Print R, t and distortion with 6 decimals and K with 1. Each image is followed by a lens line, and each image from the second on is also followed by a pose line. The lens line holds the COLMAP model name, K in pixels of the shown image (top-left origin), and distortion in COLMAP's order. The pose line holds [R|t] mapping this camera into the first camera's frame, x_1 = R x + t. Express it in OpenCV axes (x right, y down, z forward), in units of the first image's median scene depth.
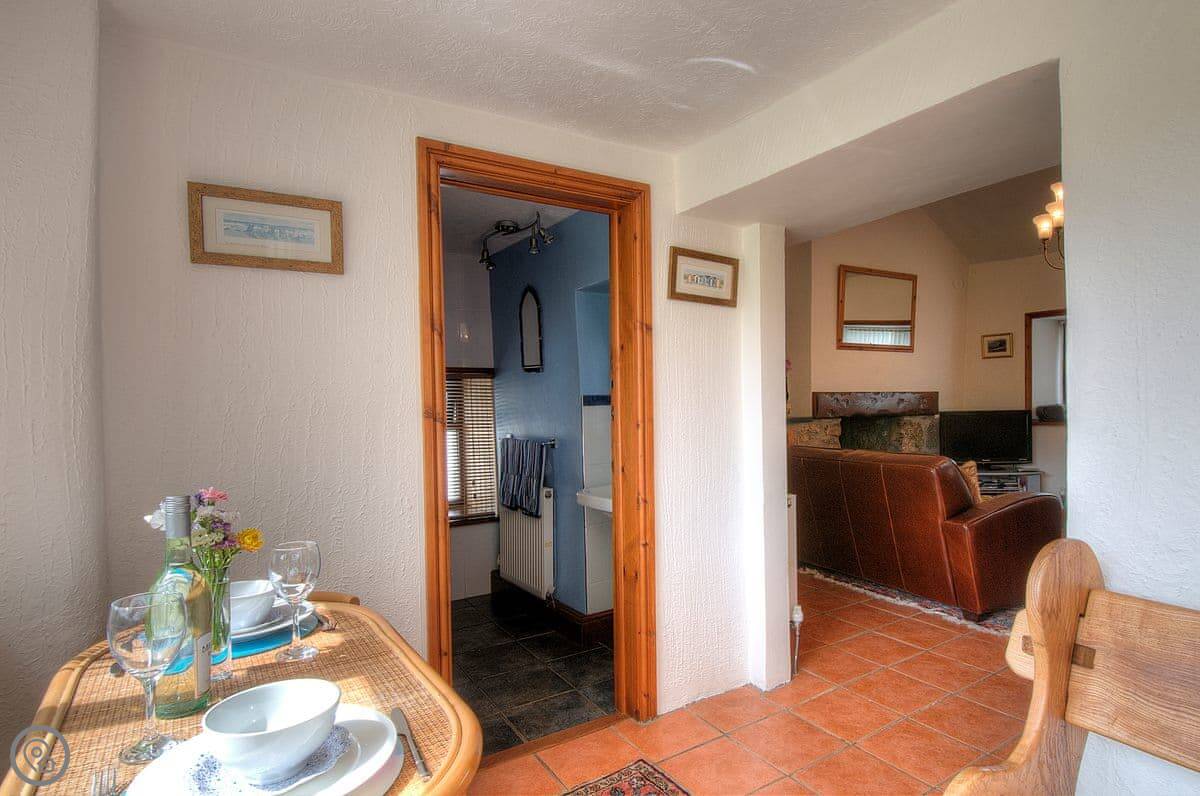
lens RADIAL K [[714.6, 0, 600.0], [0, 714.6, 398.0], [0, 0, 1]] dist [-0.000874, 0.000023]
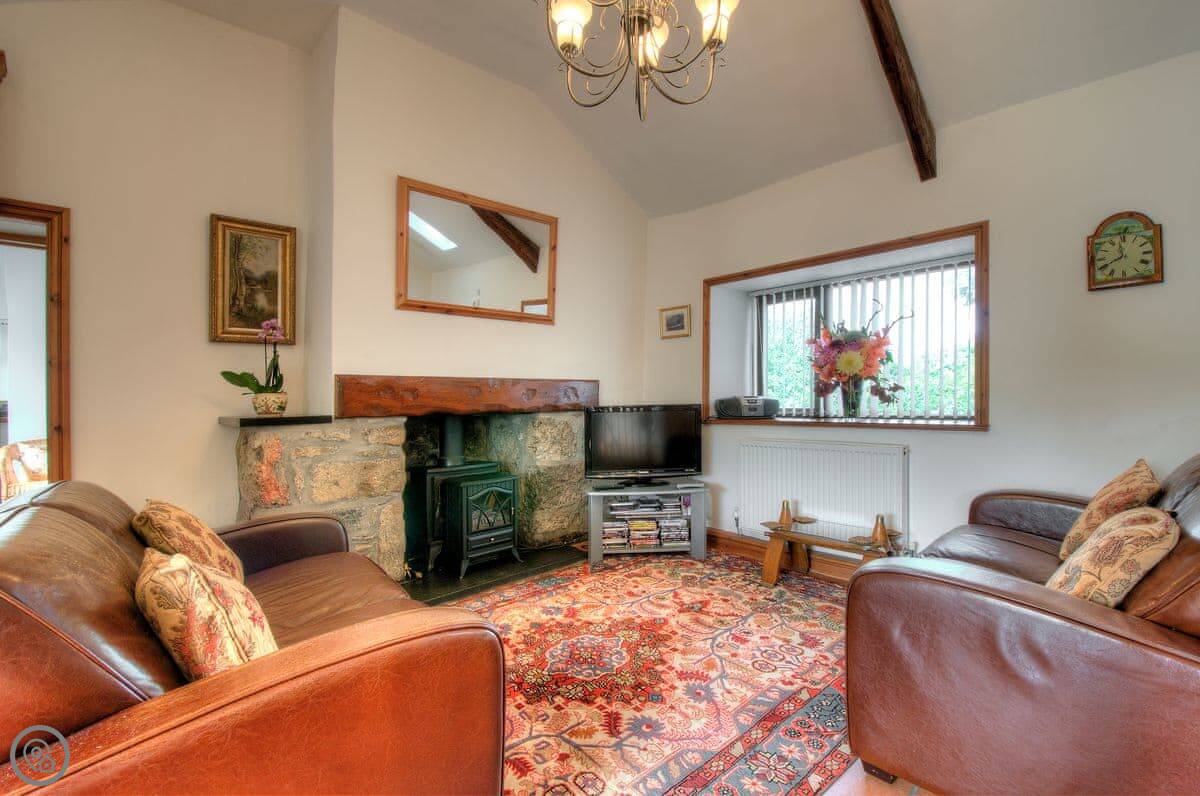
lens RADIAL K [[522.0, 0, 660.6], [0, 522.0, 393.8], [0, 0, 1]] dist [-0.001997, -0.000300]
pose [[0.976943, 0.006936, 0.213389, 0.432735], [-0.007888, 0.999962, 0.003609, 0.003373], [-0.213356, -0.005209, 0.976961, 0.460409]]
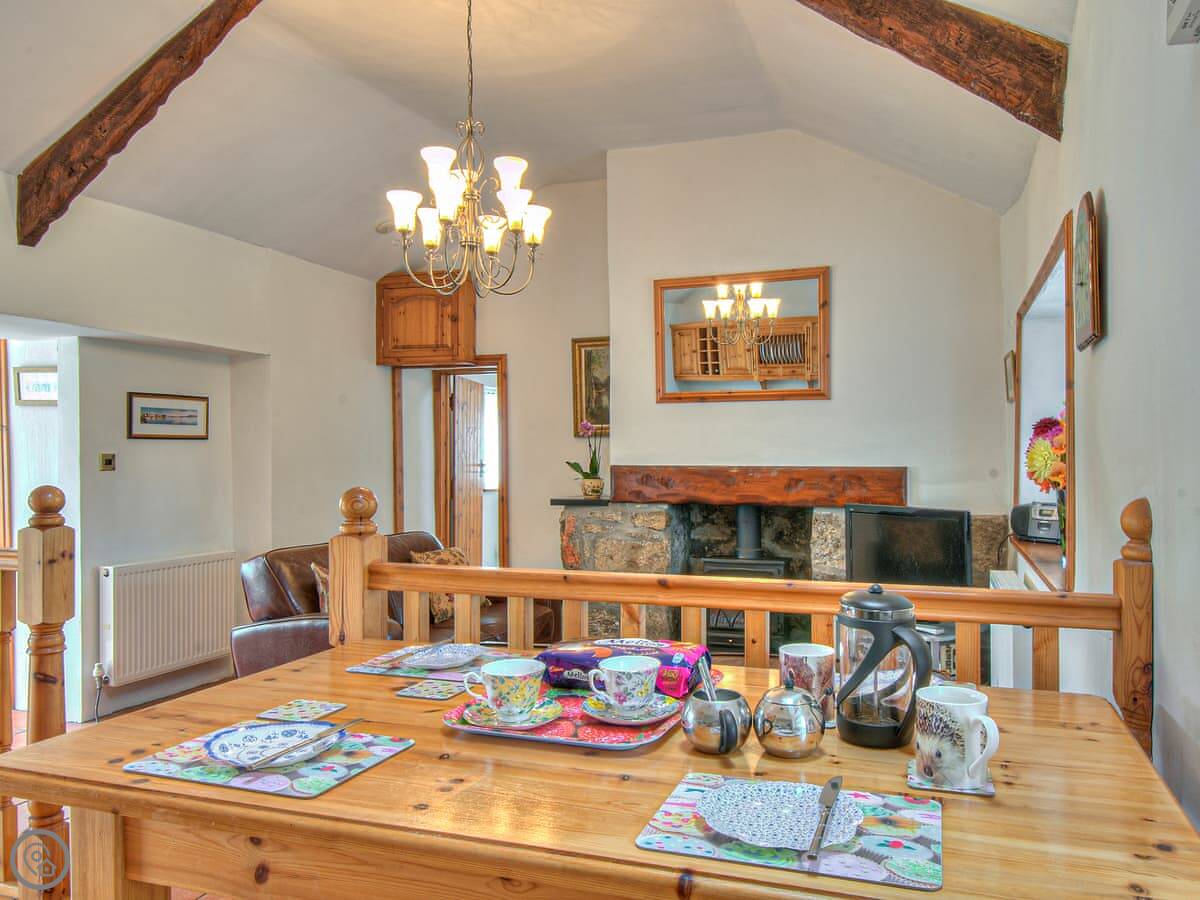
lens RADIAL K [[955.0, 0, 600.0], [0, 955.0, 450.0], [0, 0, 1]] dist [0.002060, -0.000200]
pose [[0.577455, 0.015142, -0.816282, 0.981514], [0.005447, 0.999734, 0.022399, -0.041916], [0.816405, -0.017380, 0.577219, 0.396335]]
